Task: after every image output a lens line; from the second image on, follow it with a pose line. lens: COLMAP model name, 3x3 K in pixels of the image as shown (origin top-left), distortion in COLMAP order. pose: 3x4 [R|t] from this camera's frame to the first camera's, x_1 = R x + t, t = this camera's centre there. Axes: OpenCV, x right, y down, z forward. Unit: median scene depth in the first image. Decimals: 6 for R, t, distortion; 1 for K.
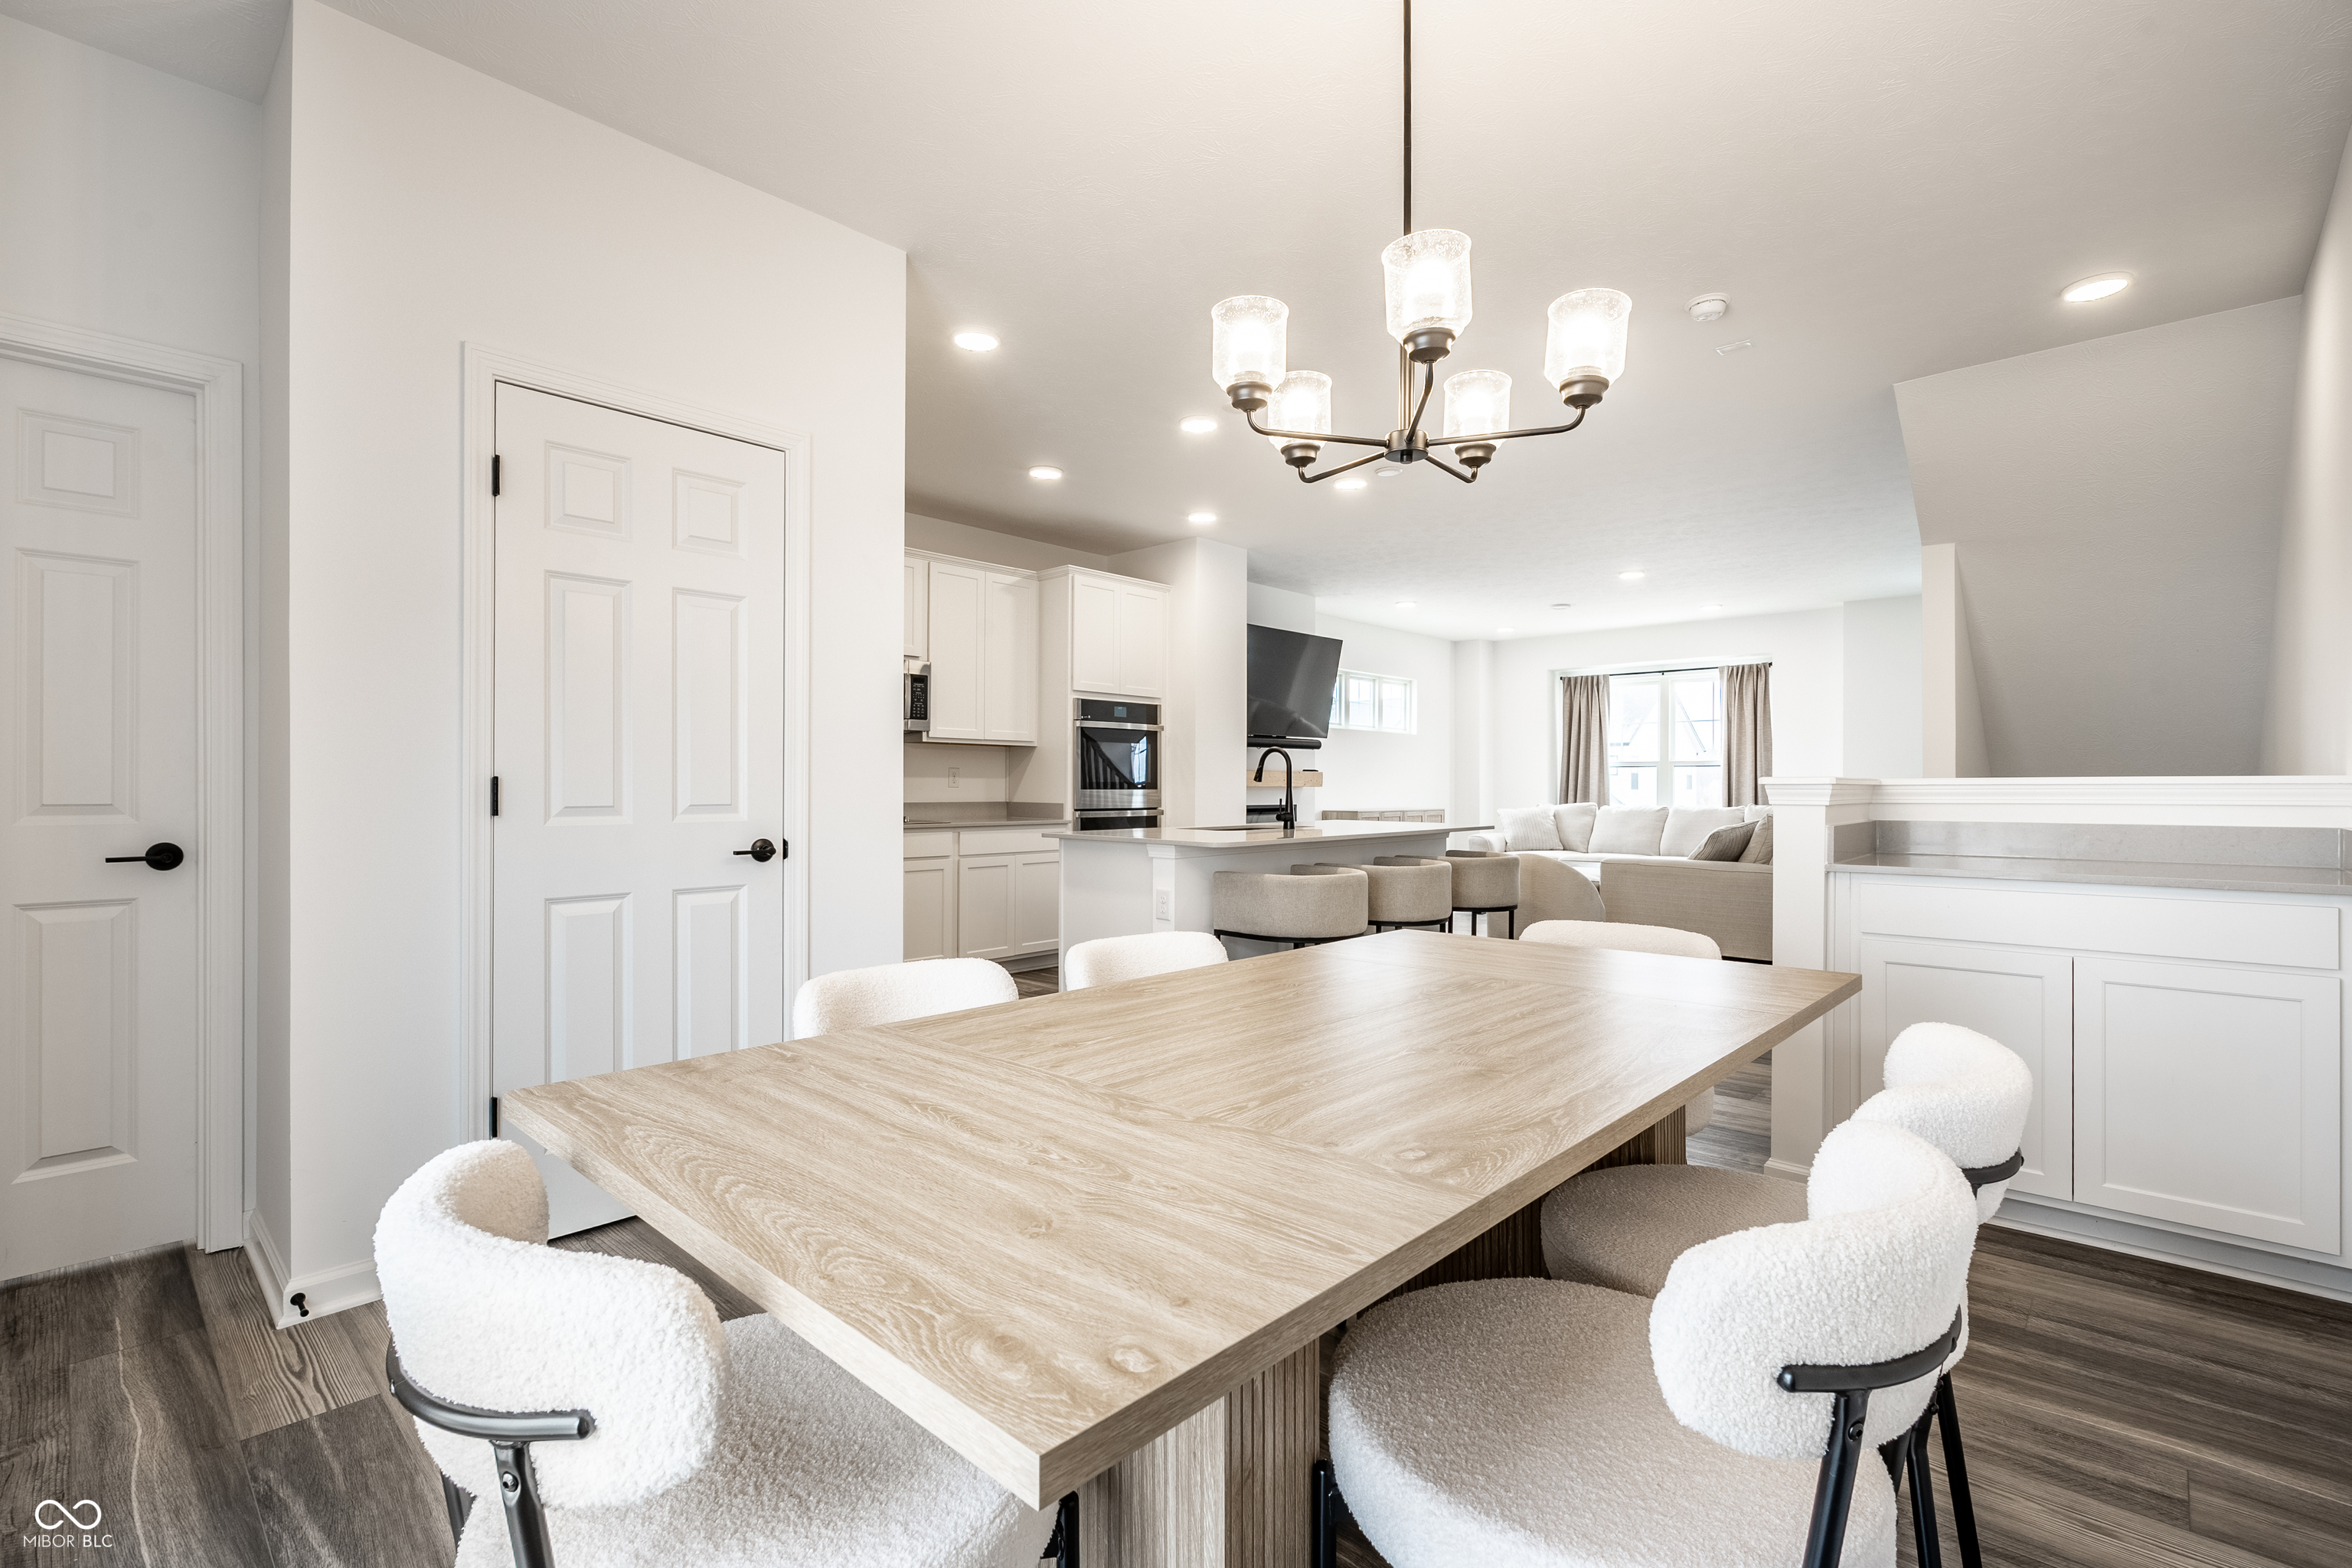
lens RADIAL K [[1081.3, 0, 1176.0], [0, 1081.3, 784.0], [0, 0, 1]] dist [0.001008, 0.000028]
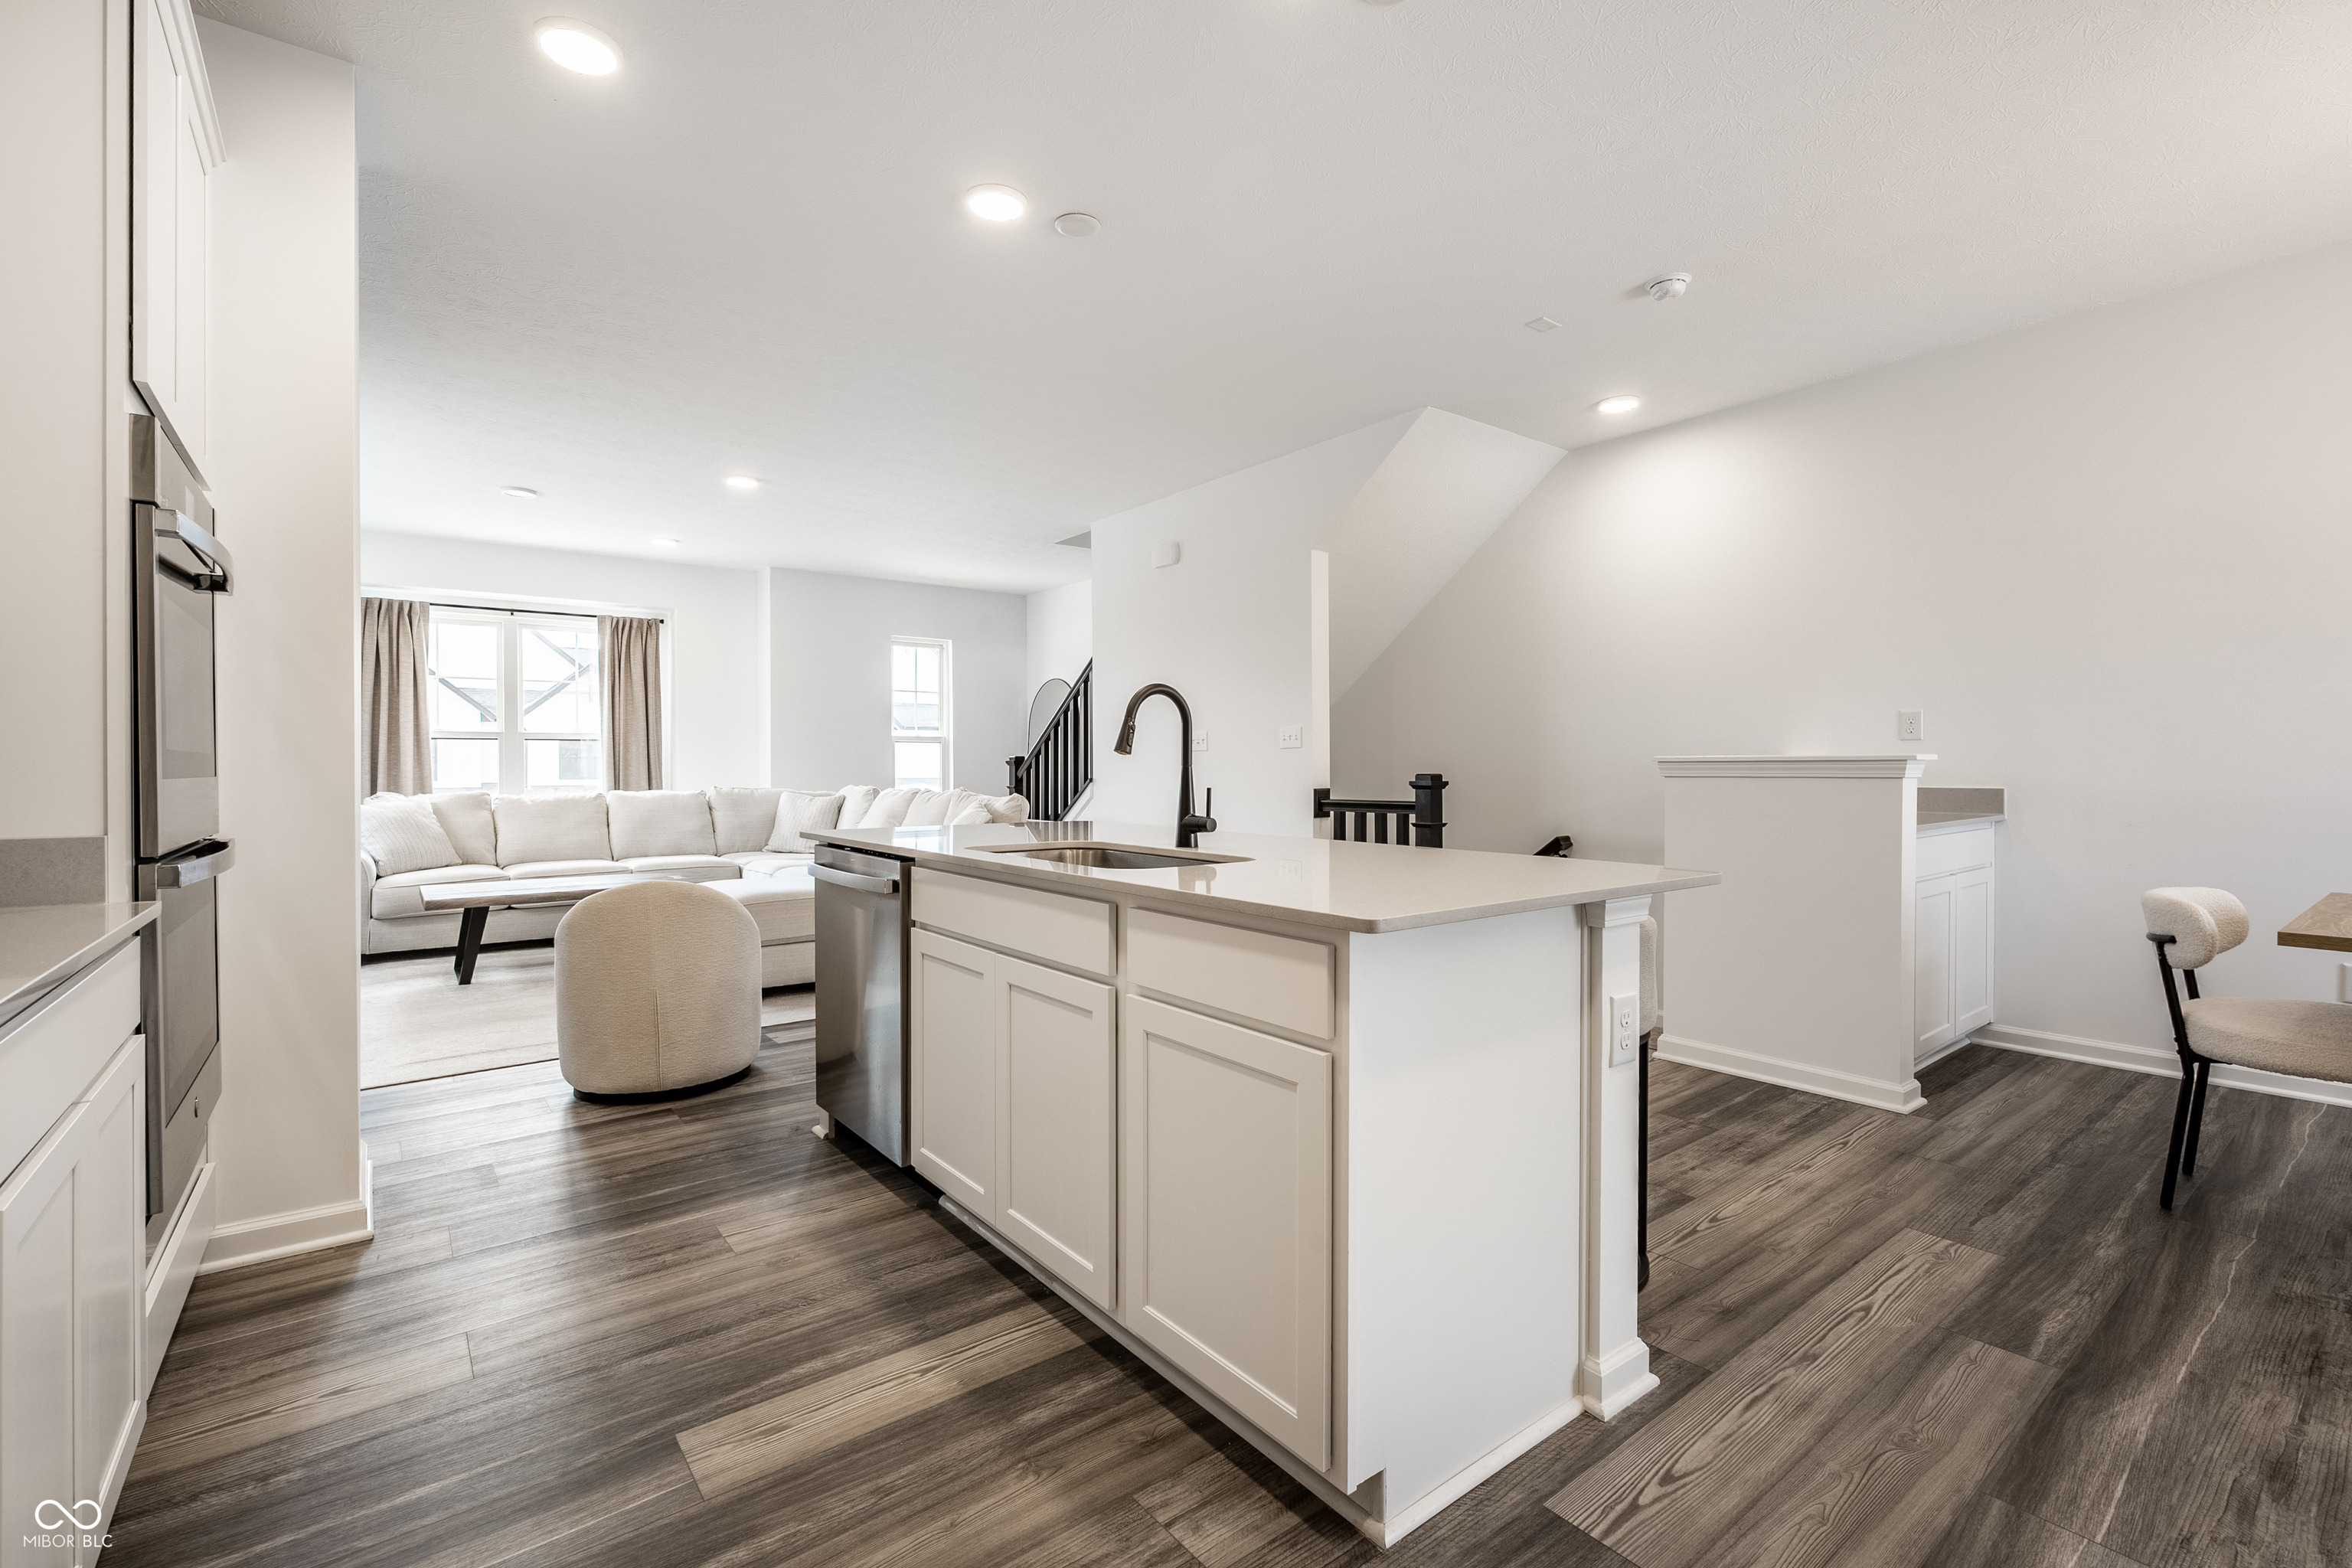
lens RADIAL K [[1009.6, 0, 1176.0], [0, 1009.6, 784.0], [0, 0, 1]] dist [-0.013844, -0.000074]
pose [[0.150984, -0.023005, 0.988268, -0.225316], [0.001820, 0.999734, 0.022994, -0.000085], [-0.988534, -0.001673, 0.150986, 0.612118]]
